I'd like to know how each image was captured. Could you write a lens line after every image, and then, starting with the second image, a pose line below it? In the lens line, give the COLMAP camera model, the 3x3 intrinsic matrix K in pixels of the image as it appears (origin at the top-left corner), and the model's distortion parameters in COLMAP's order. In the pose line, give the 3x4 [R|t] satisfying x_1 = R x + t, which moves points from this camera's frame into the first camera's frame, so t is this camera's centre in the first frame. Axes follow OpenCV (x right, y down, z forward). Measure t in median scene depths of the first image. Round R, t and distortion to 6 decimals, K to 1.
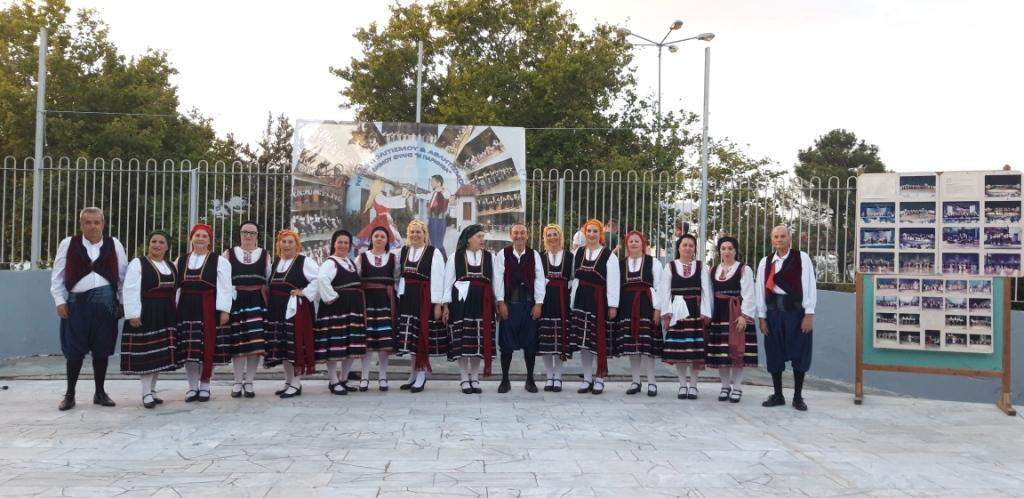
lens RADIAL K [[794.3, 0, 509.4], [0, 794.3, 248.7], [0, 0, 1]] dist [0.079427, -0.142798]
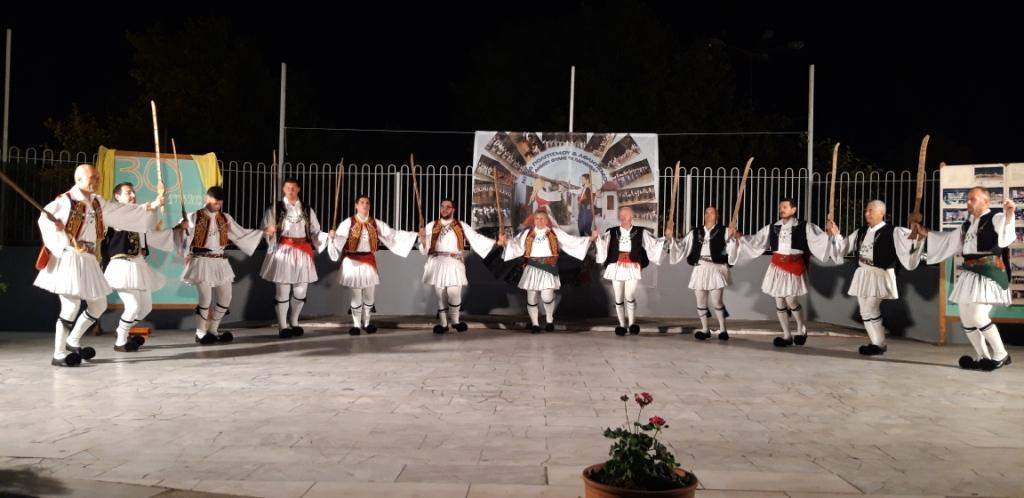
lens RADIAL K [[792.9, 0, 510.7], [0, 792.9, 251.4], [0, 0, 1]] dist [0.101427, -0.186002]
pose [[0.995577, -0.004284, -0.093851, -0.092715], [0.003864, 0.999982, -0.004658, 0.034022], [0.093870, 0.004274, 0.995575, -0.246243]]
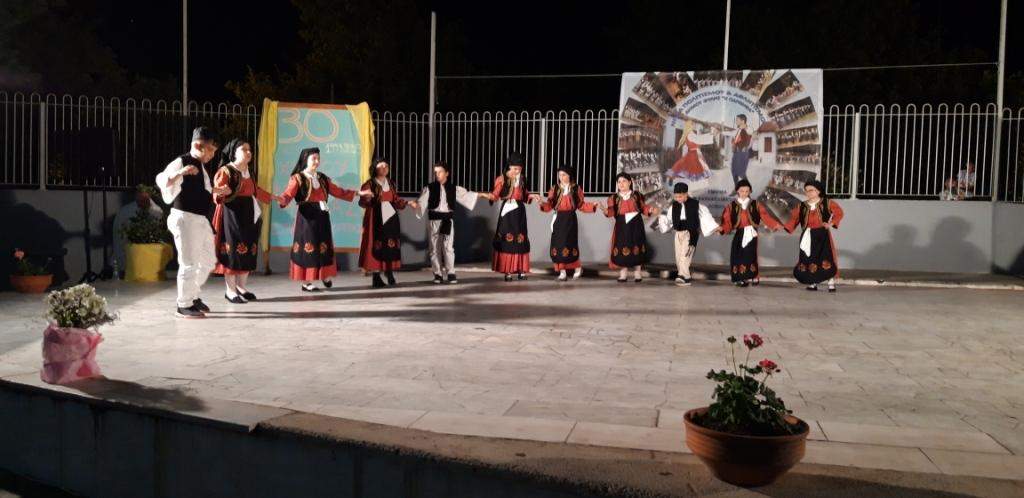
lens RADIAL K [[795.0, 0, 509.4], [0, 795.0, 252.8], [0, 0, 1]] dist [0.087827, -0.175411]
pose [[0.957324, 0.012330, -0.288755, -0.074931], [0.004837, 0.998266, 0.058661, 0.039710], [0.288978, -0.057555, 0.955604, -0.235557]]
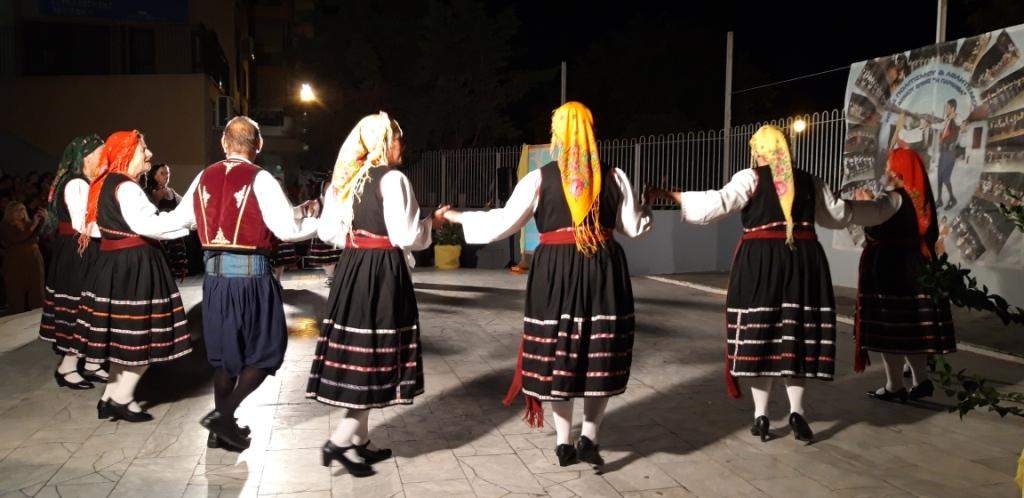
lens RADIAL K [[790.7, 0, 510.8], [0, 790.7, 251.2], [0, 0, 1]] dist [0.093440, -0.167501]
pose [[0.188749, 0.047011, -0.980900, 0.684455], [0.008234, 0.998743, 0.049451, 0.025795], [0.981991, -0.017411, 0.188124, 0.361833]]
